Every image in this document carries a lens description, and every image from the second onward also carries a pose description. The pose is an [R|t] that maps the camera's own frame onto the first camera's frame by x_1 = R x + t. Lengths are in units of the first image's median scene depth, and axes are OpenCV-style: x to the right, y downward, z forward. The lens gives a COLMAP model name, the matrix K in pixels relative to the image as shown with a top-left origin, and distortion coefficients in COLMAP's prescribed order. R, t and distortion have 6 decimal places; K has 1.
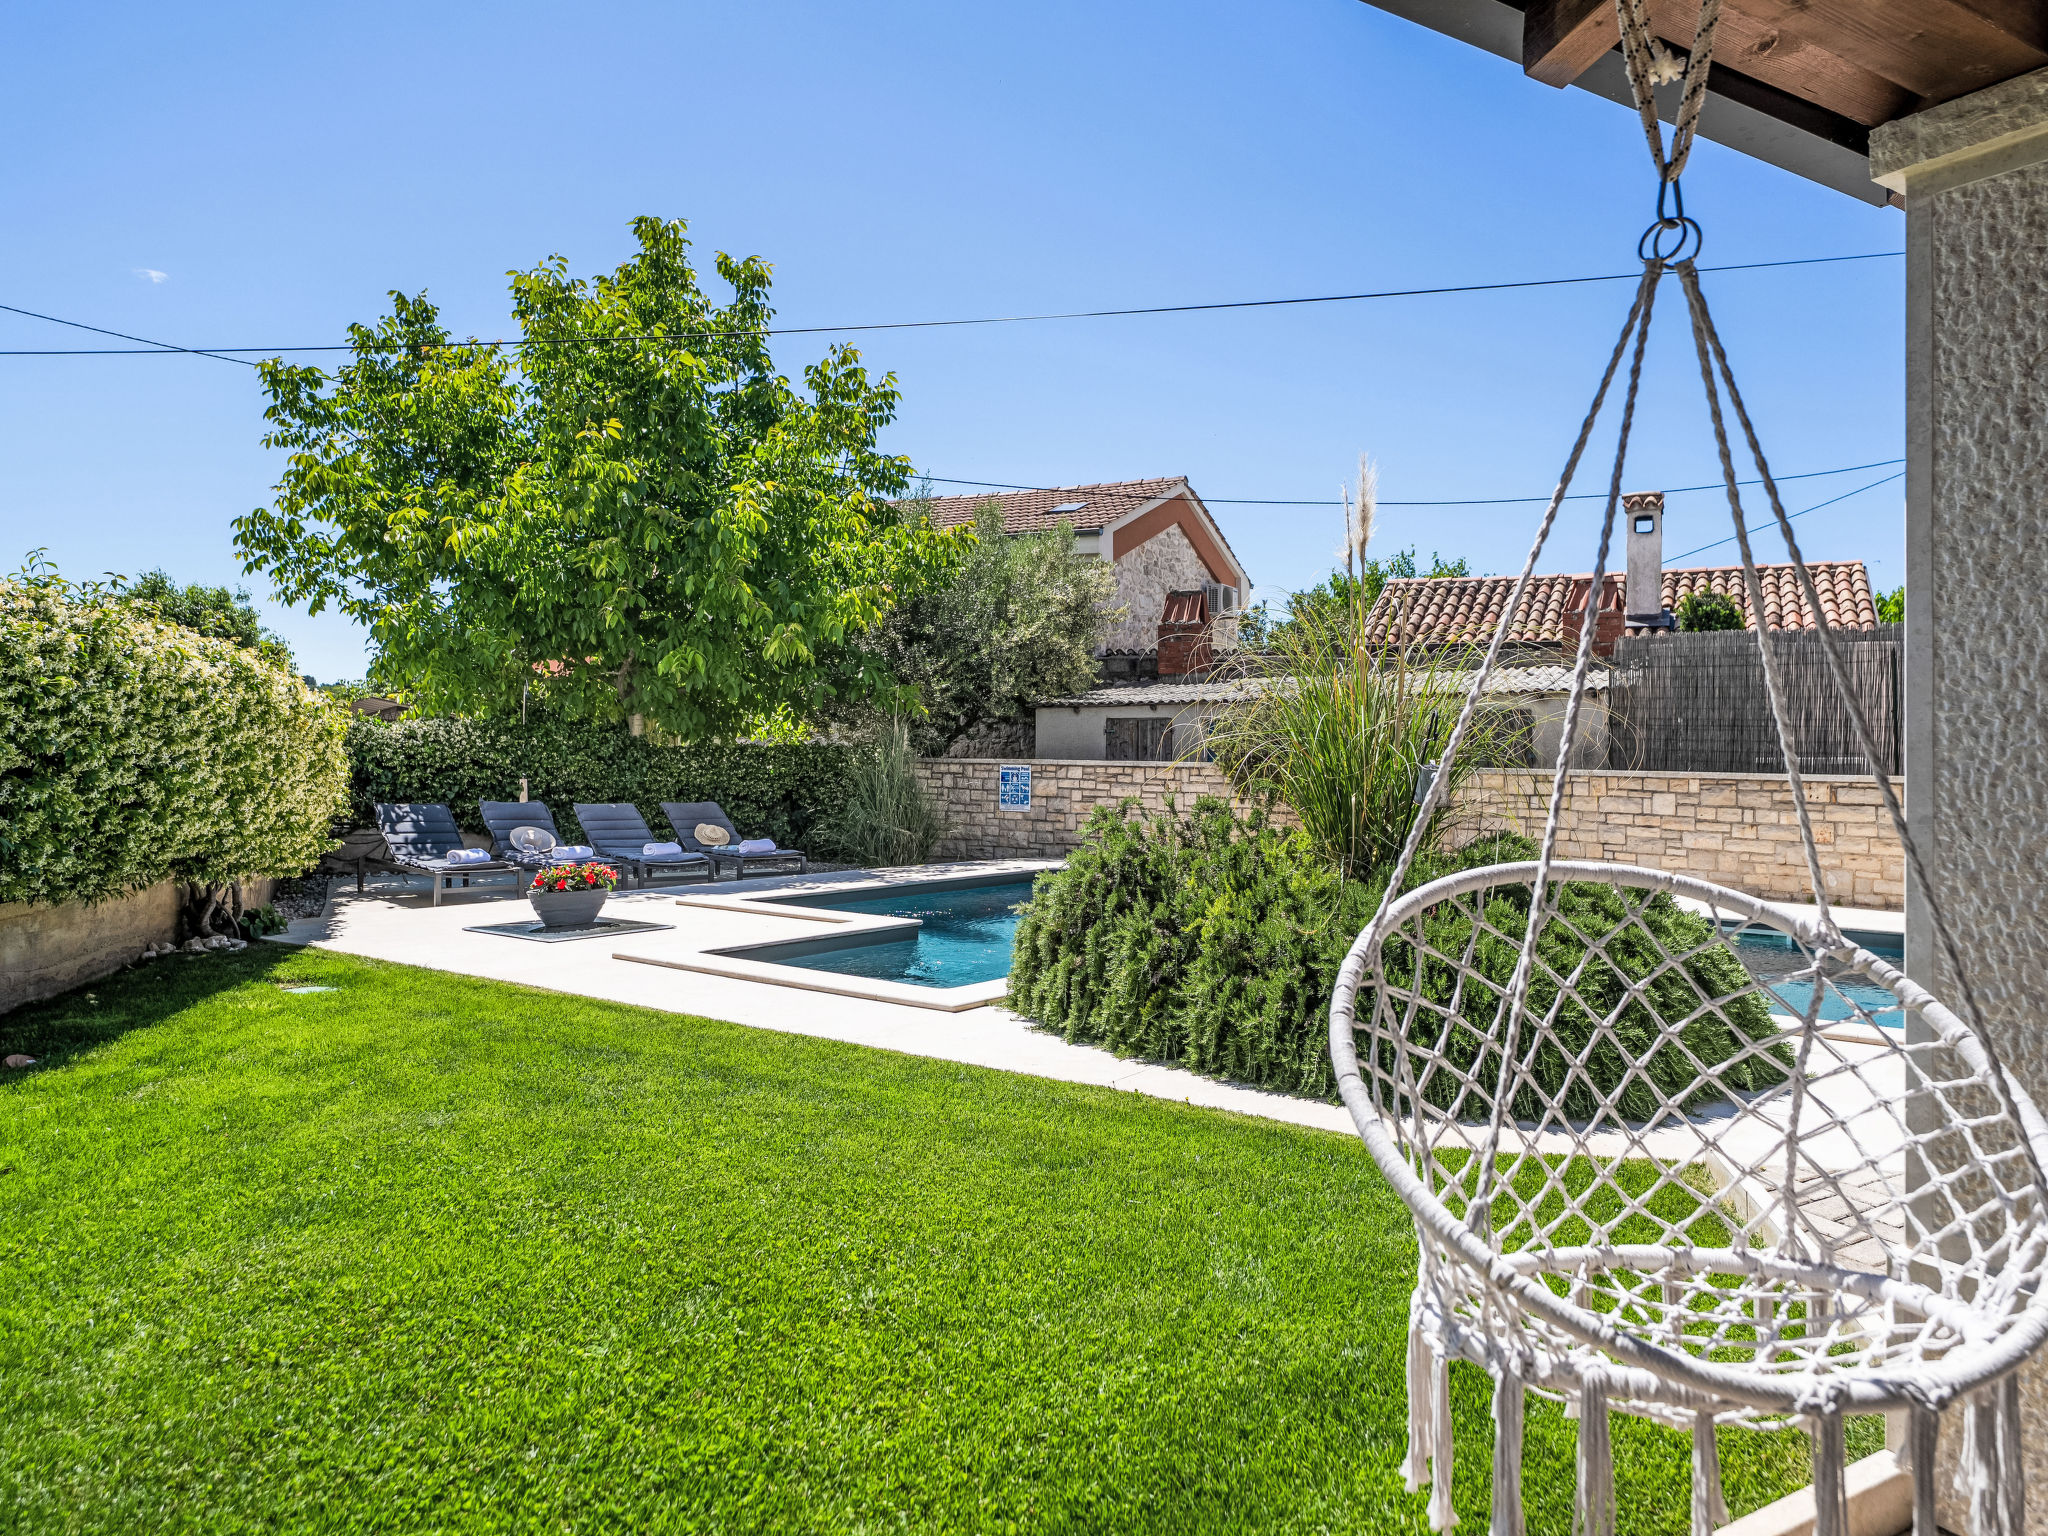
lens RADIAL K [[1324.2, 0, 1024.0], [0, 1324.2, 768.0], [0, 0, 1]] dist [-0.000889, 0.000374]
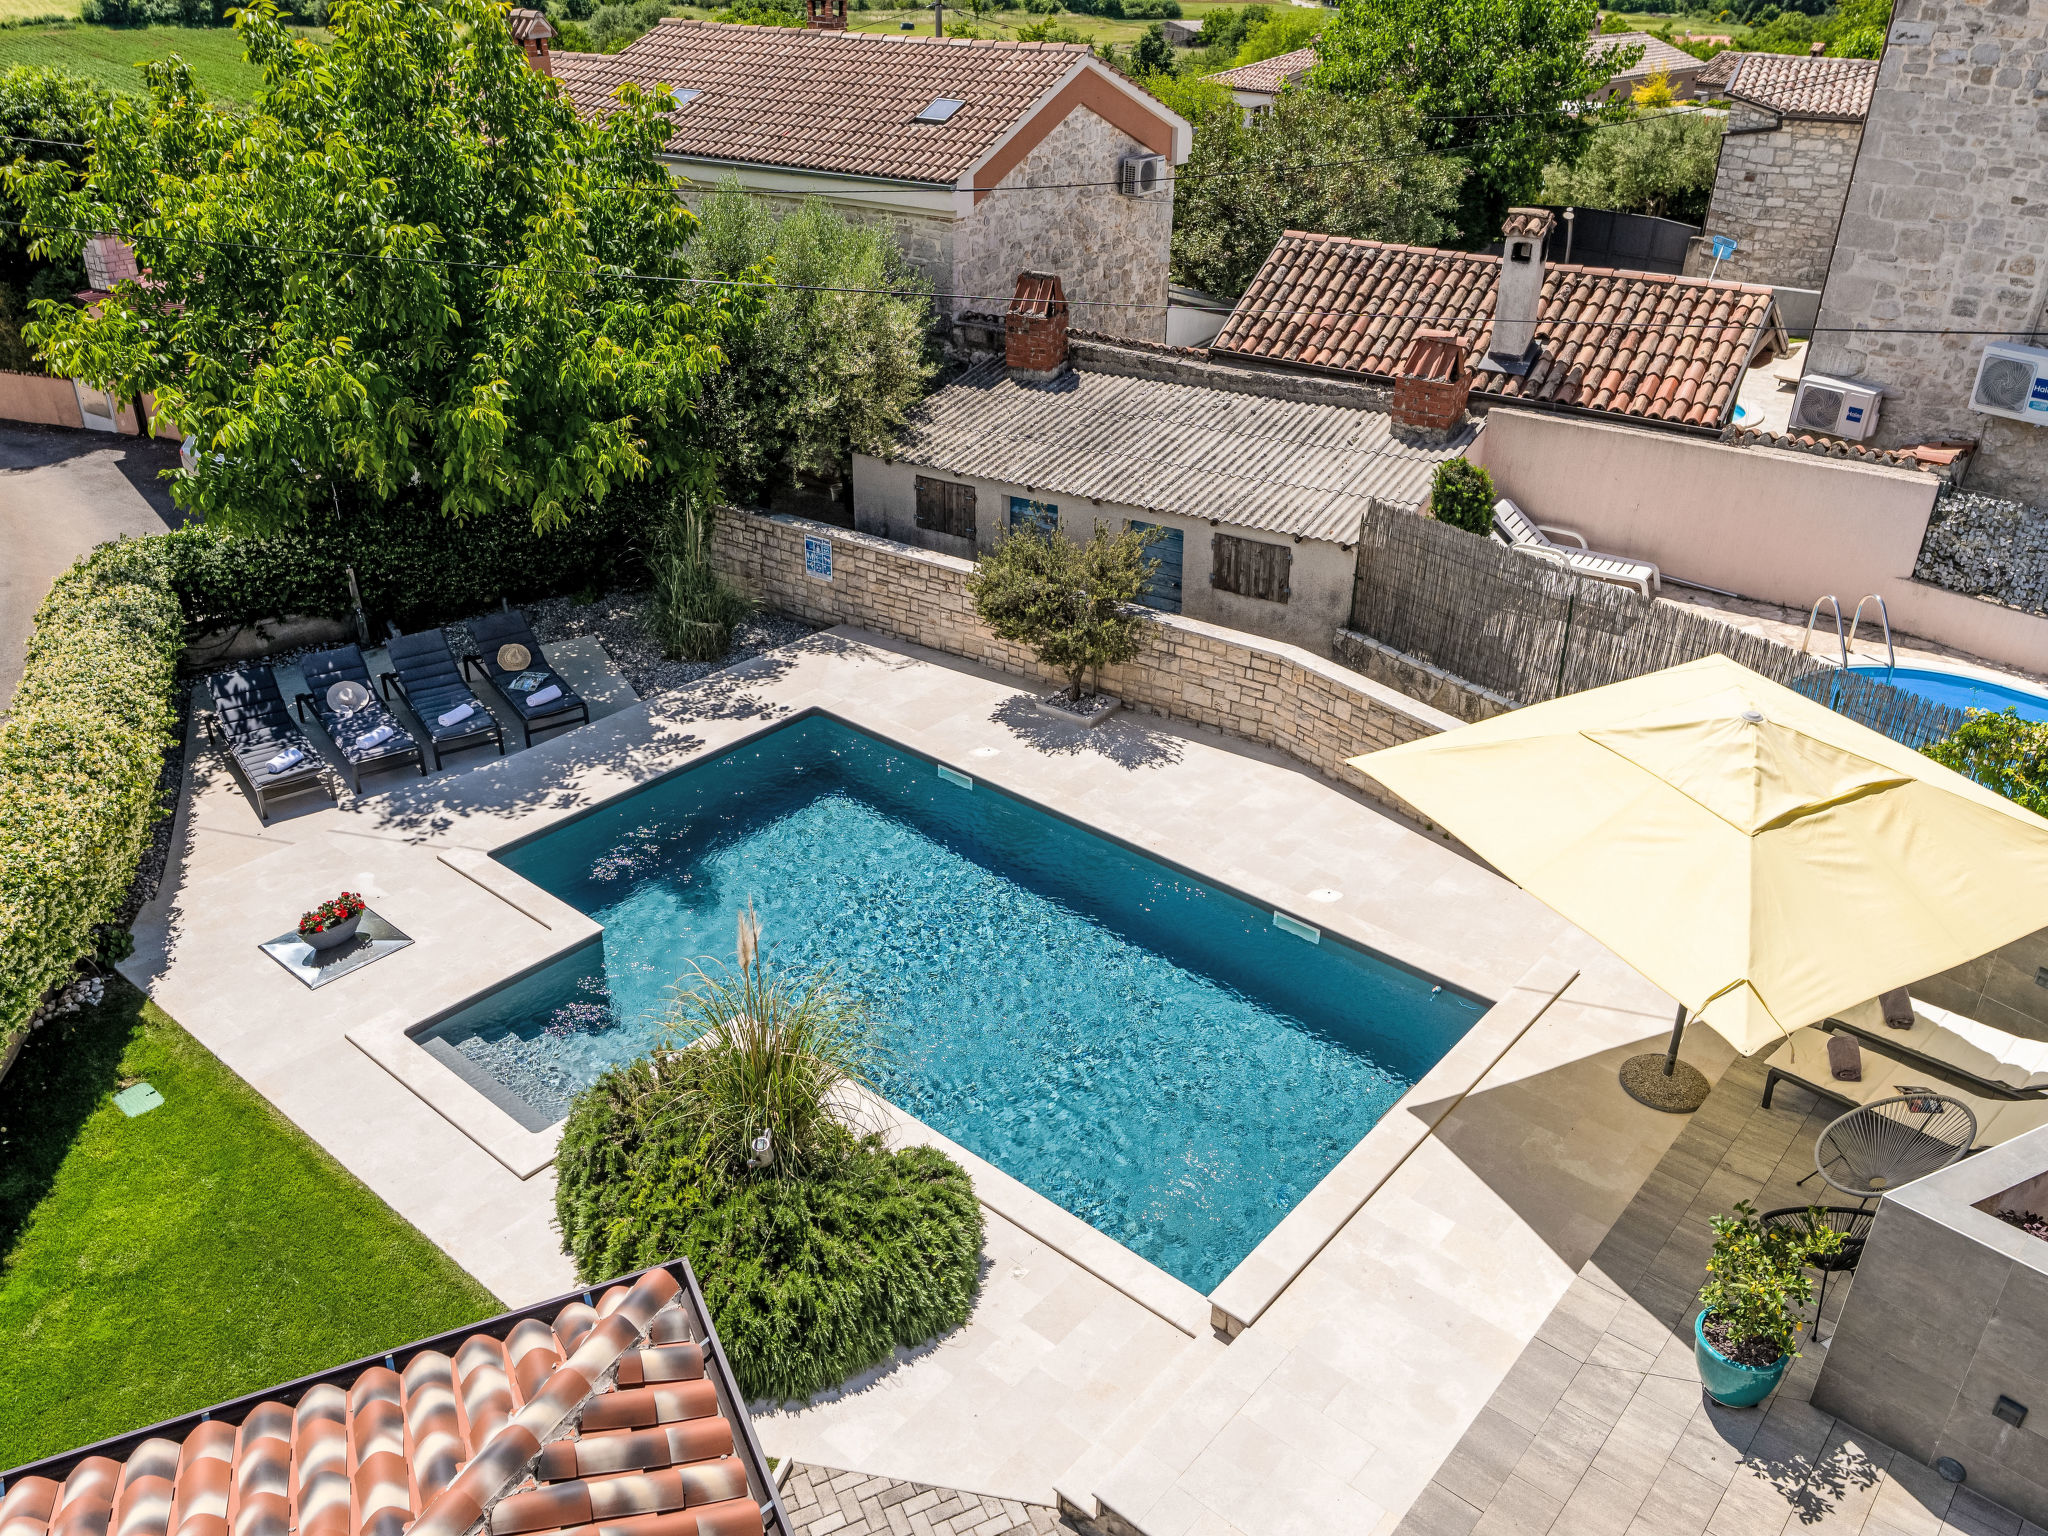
lens RADIAL K [[1513.9, 0, 1006.1], [0, 1513.9, 819.2], [0, 0, 1]] dist [-0.013696, -0.000432]
pose [[0.996793, 0.041432, -0.068457, 0.239183], [-0.002036, 0.868368, 0.495917, -0.412096], [0.079992, -0.494187, 0.865668, -0.116052]]
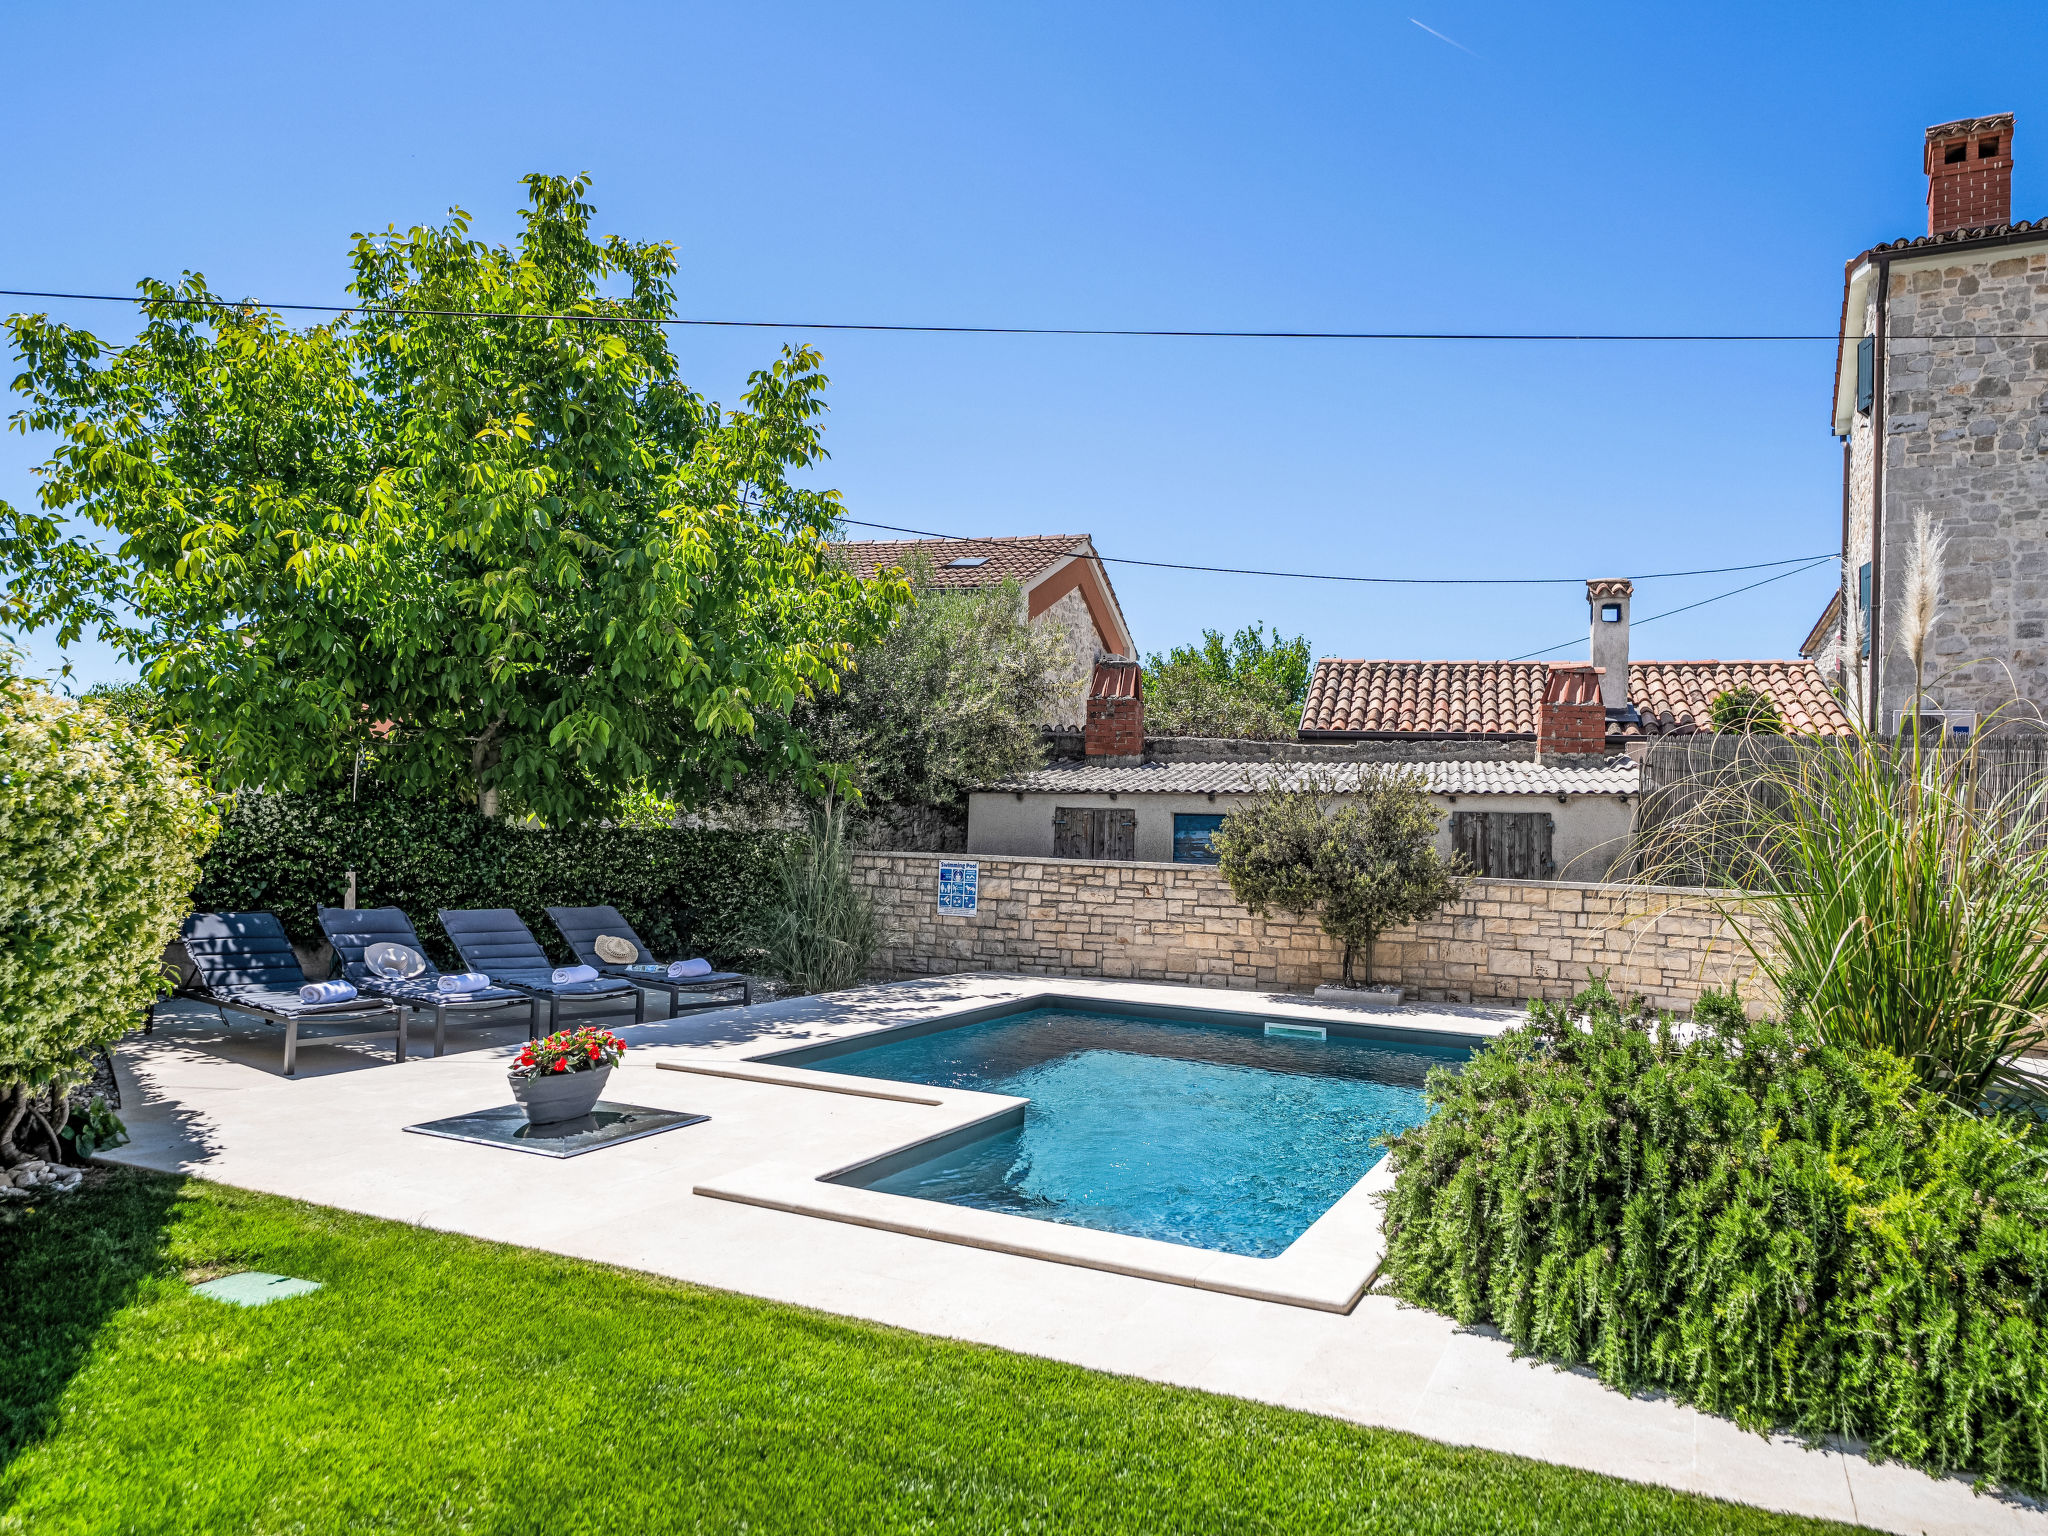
lens RADIAL K [[1379.2, 0, 1014.7], [0, 1379.2, 806.1], [0, 0, 1]] dist [-0.000866, -0.003315]
pose [[0.985024, 0.023674, 0.170782, -0.128574], [-0.020026, 0.999534, -0.023052, -0.018711], [-0.171248, 0.019287, 0.985039, 0.130712]]
